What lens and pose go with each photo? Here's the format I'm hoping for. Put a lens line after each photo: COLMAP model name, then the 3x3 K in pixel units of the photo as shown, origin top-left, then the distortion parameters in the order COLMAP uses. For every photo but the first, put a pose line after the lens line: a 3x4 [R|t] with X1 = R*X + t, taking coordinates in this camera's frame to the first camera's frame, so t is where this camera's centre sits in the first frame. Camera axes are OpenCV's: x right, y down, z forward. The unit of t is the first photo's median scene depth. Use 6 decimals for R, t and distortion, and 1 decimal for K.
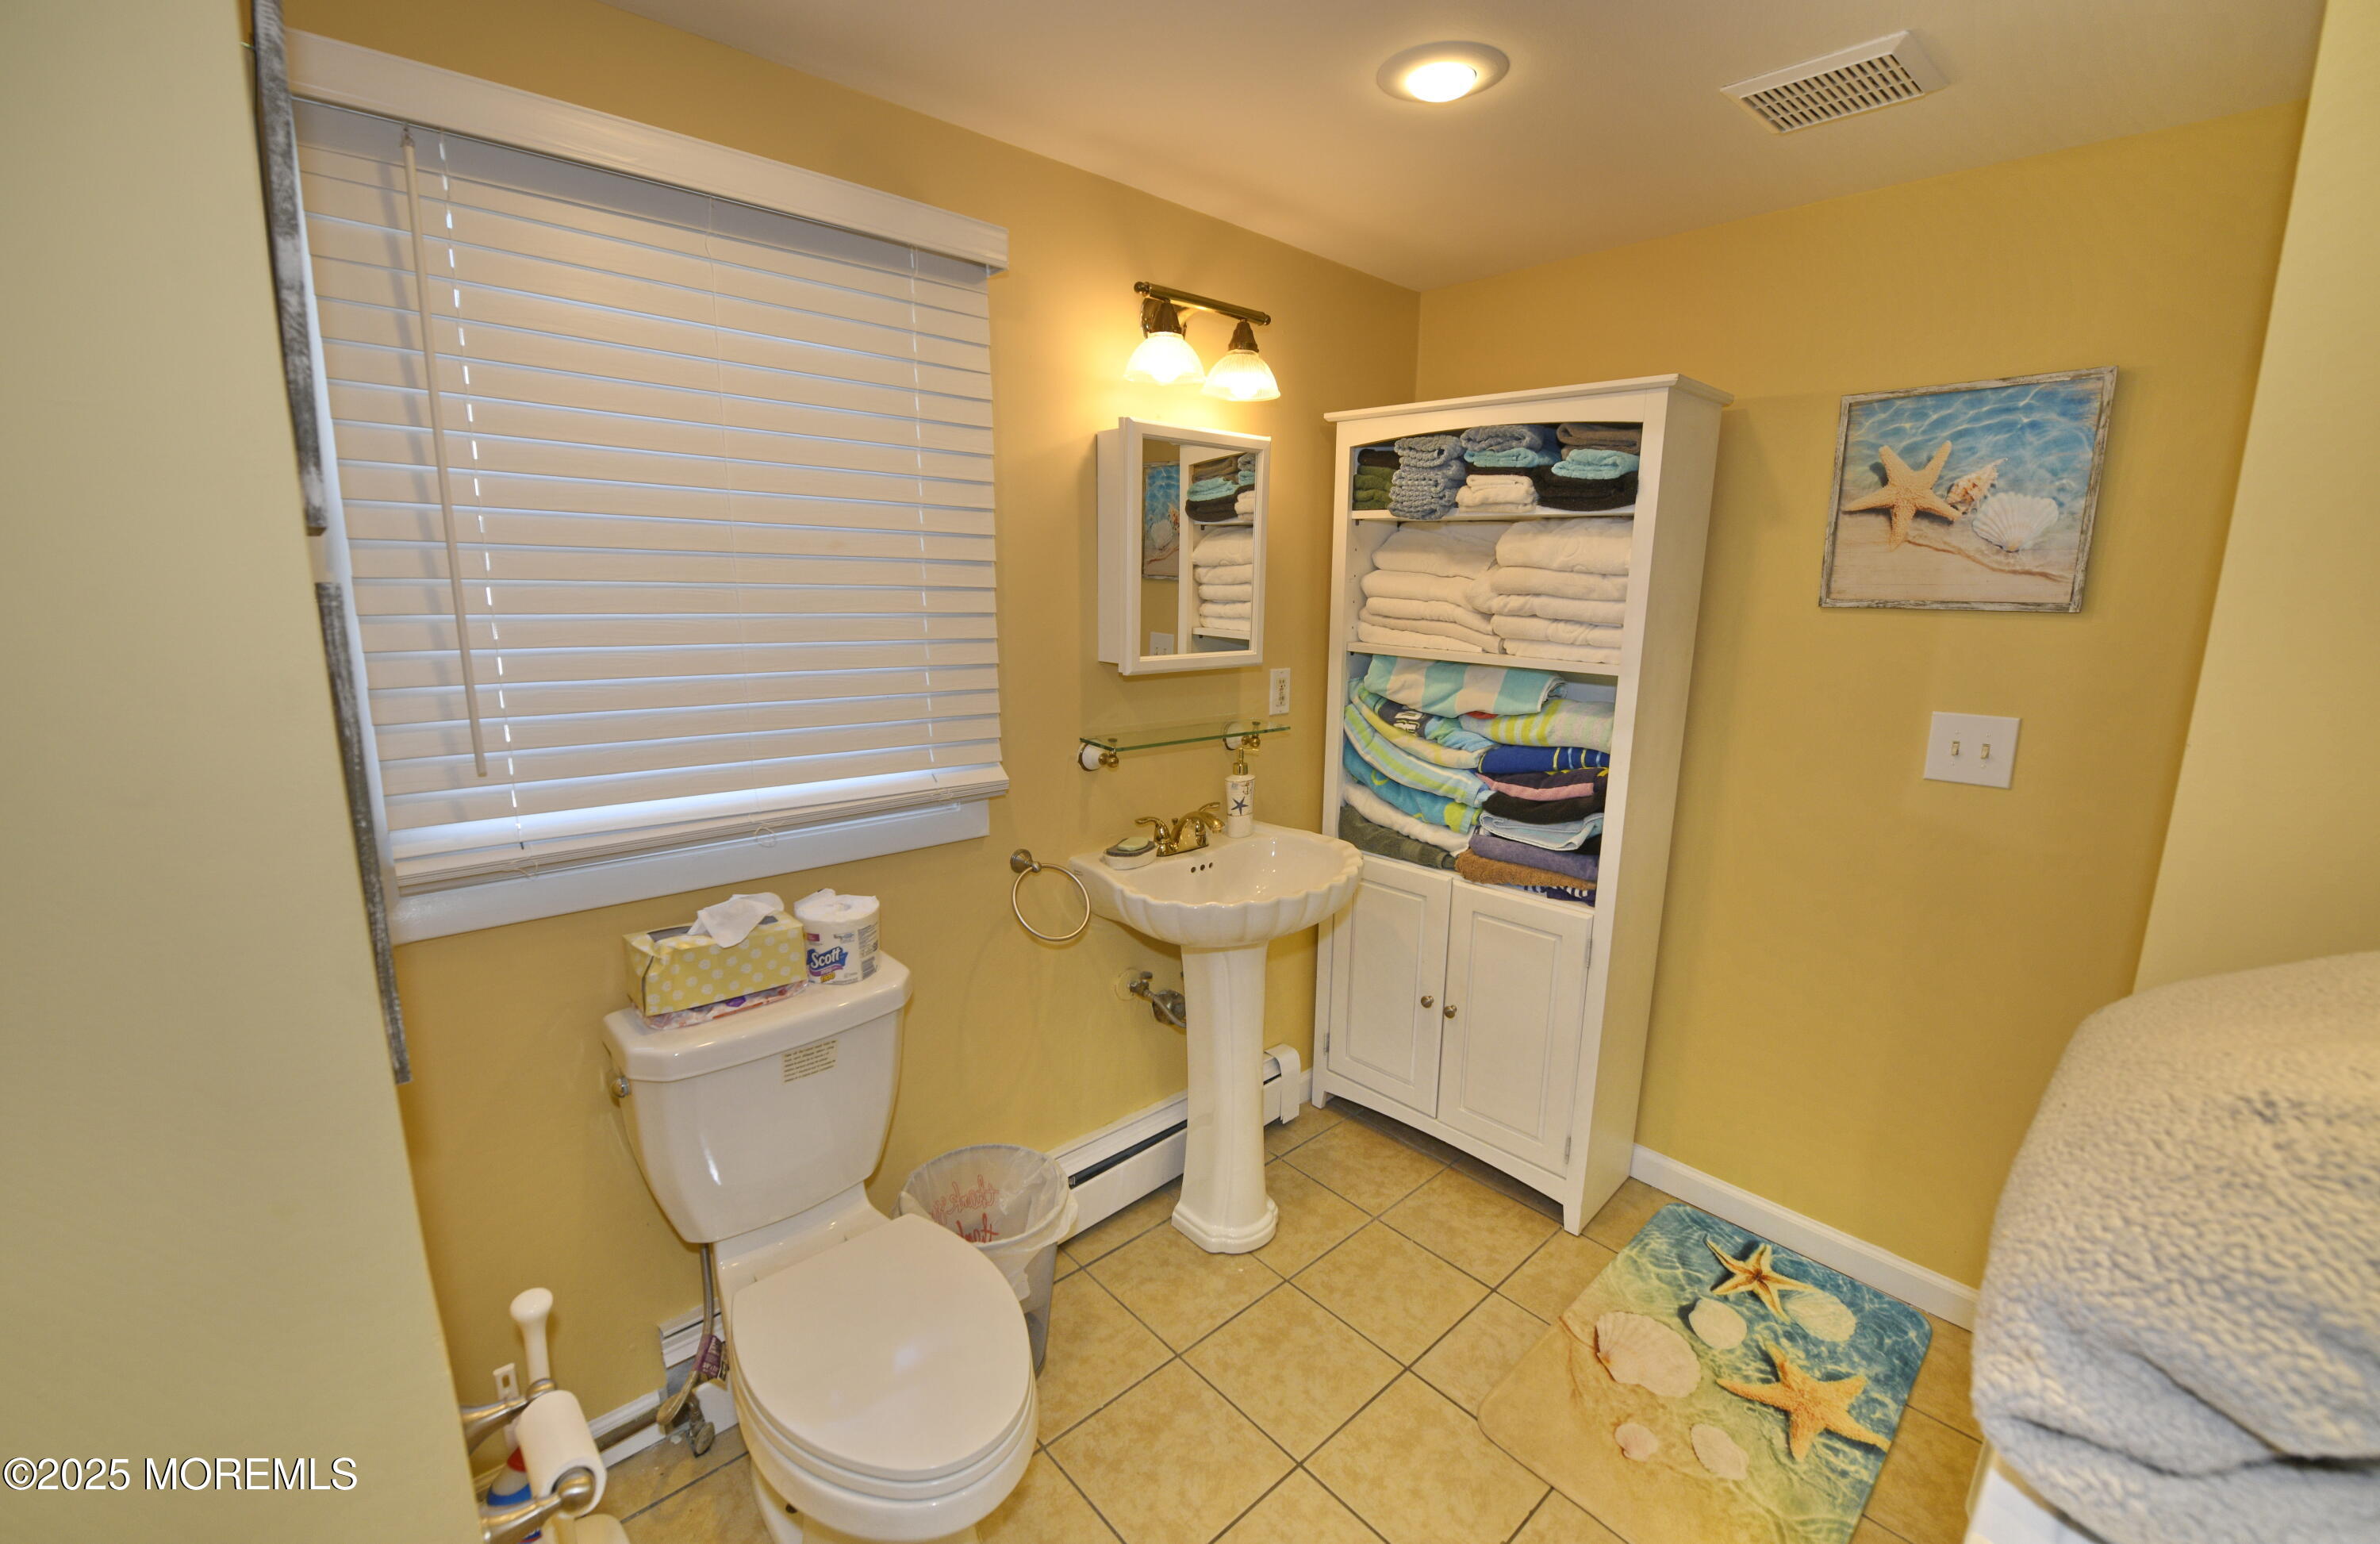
lens RADIAL K [[977.4, 0, 1190.0], [0, 977.4, 772.0], [0, 0, 1]] dist [-0.000662, -0.000181]
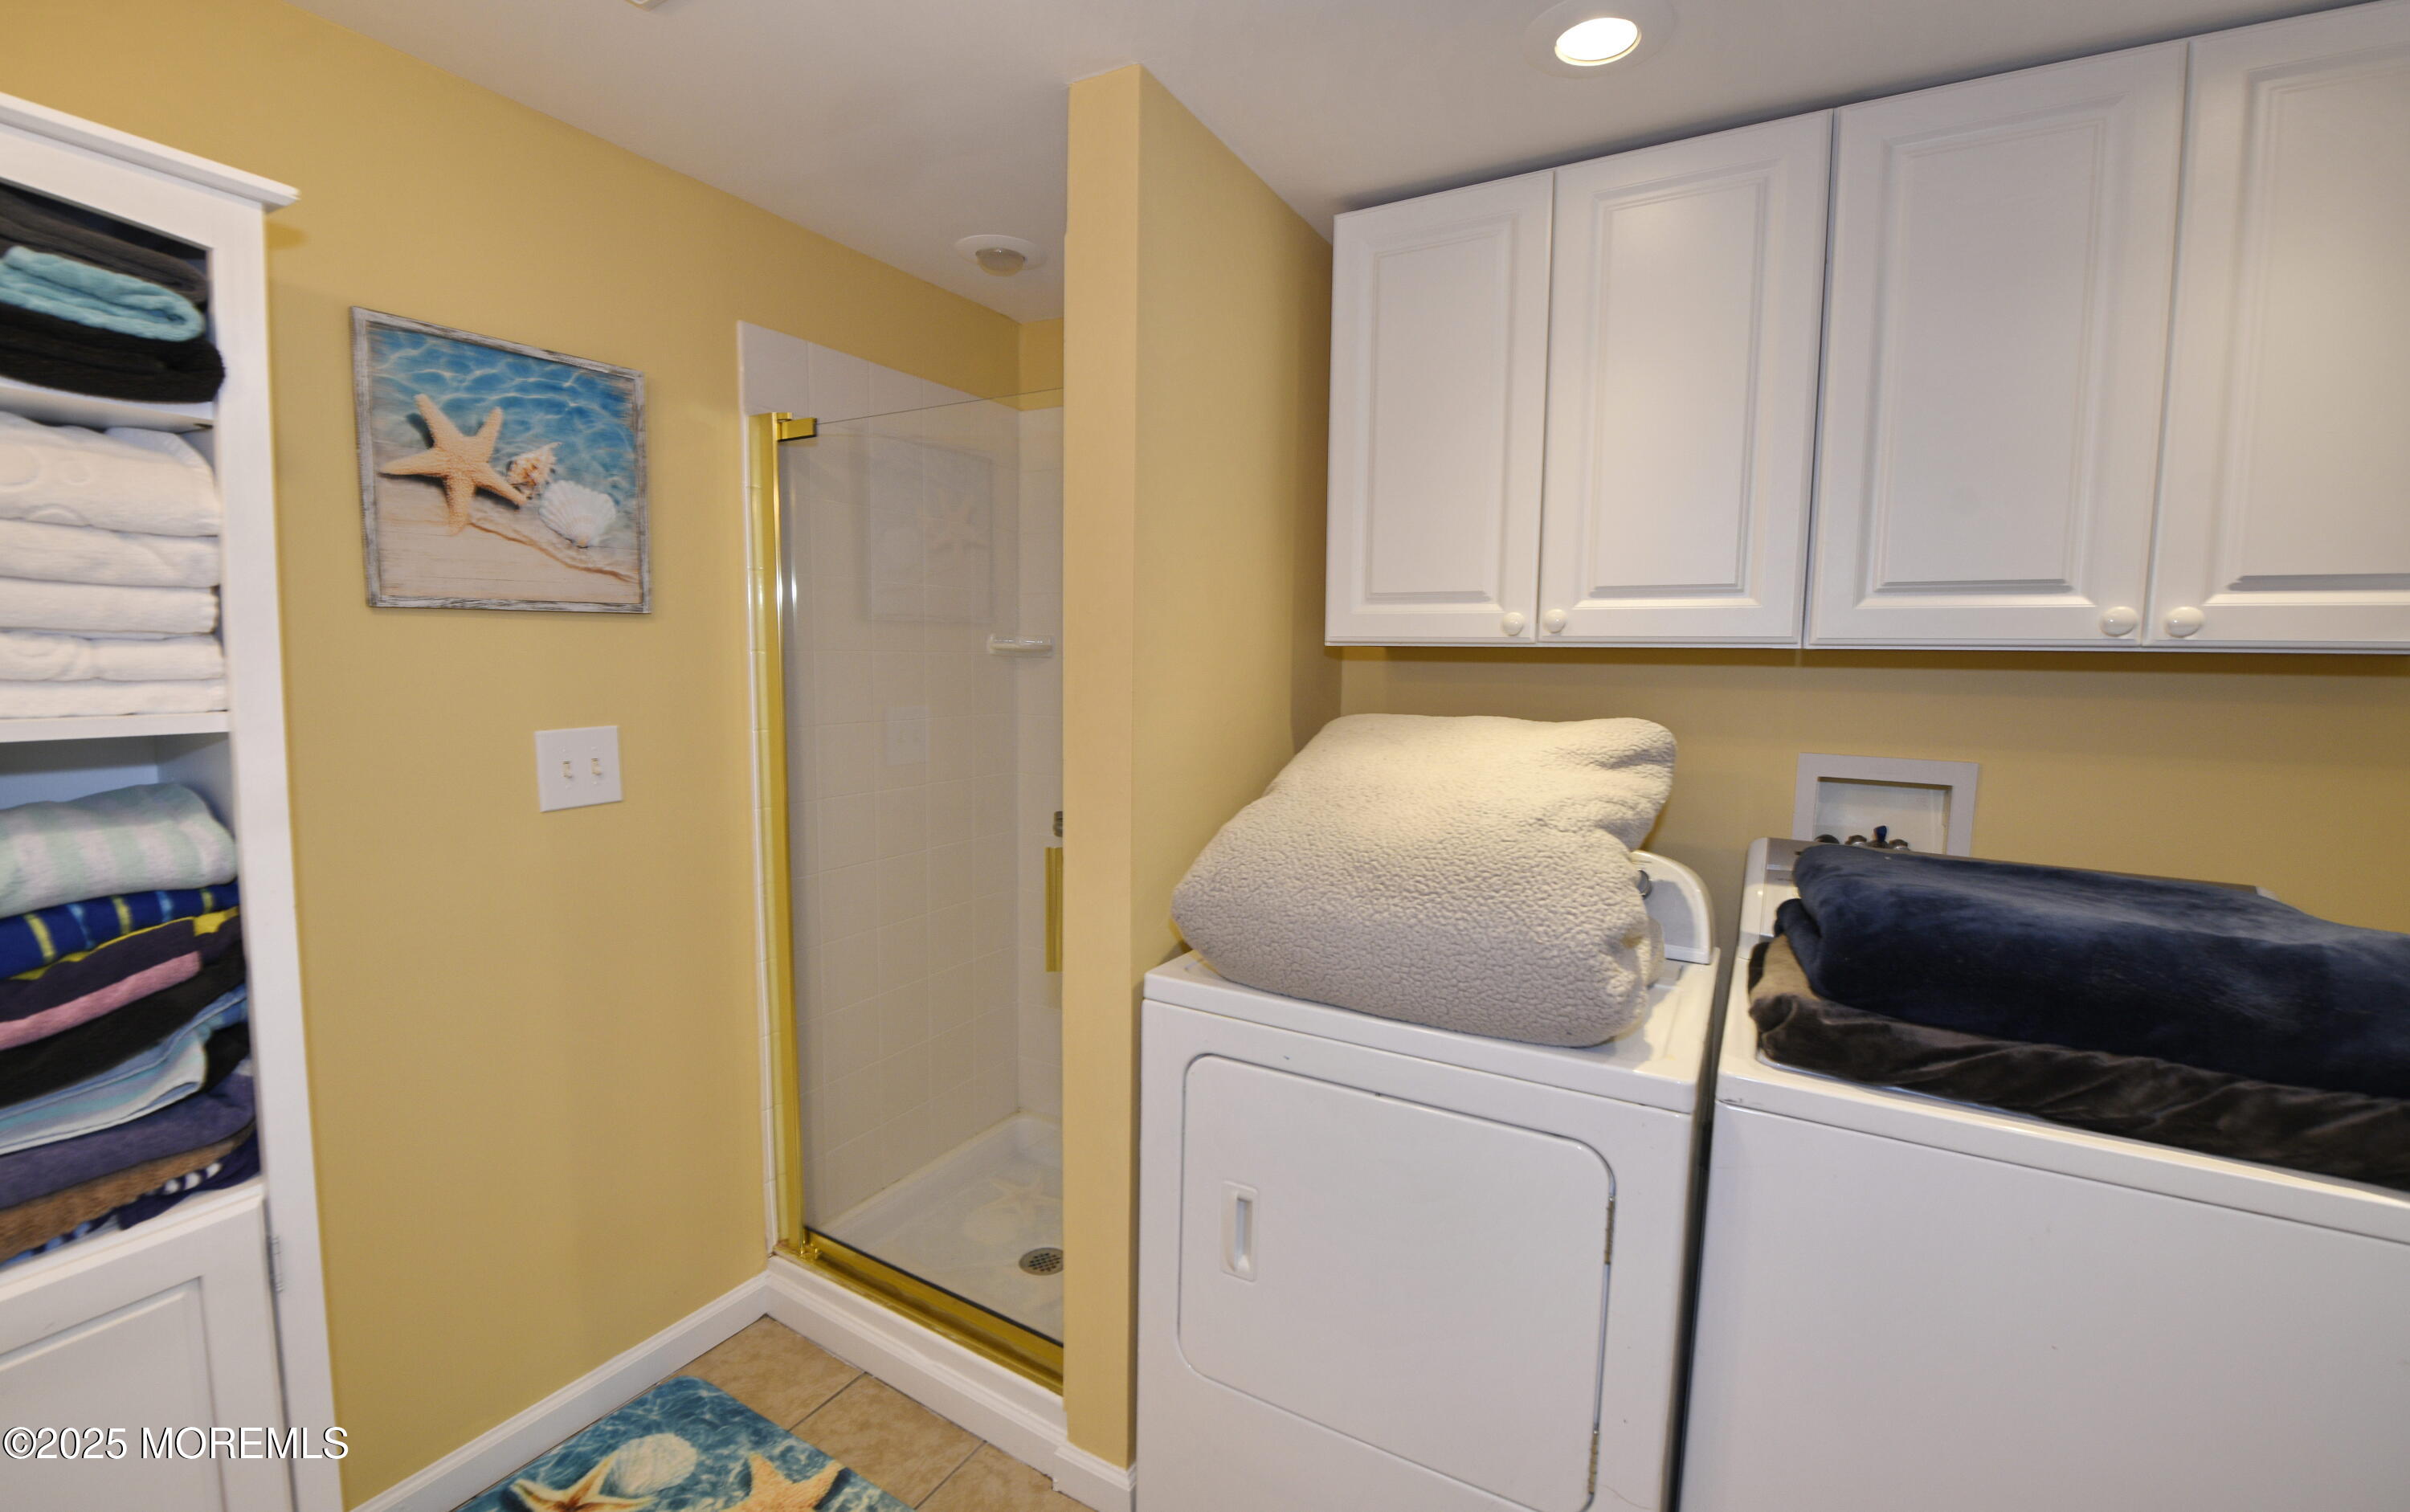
lens RADIAL K [[1019.0, 0, 1205.0], [0, 1019.0, 756.0], [0, 0, 1]] dist [-0.001225, -0.000013]
pose [[-0.281291, -0.122133, 0.951819, -0.246591], [0.173903, 0.968957, 0.175726, -0.098401], [-0.943733, 0.214954, -0.251320, 0.704291]]
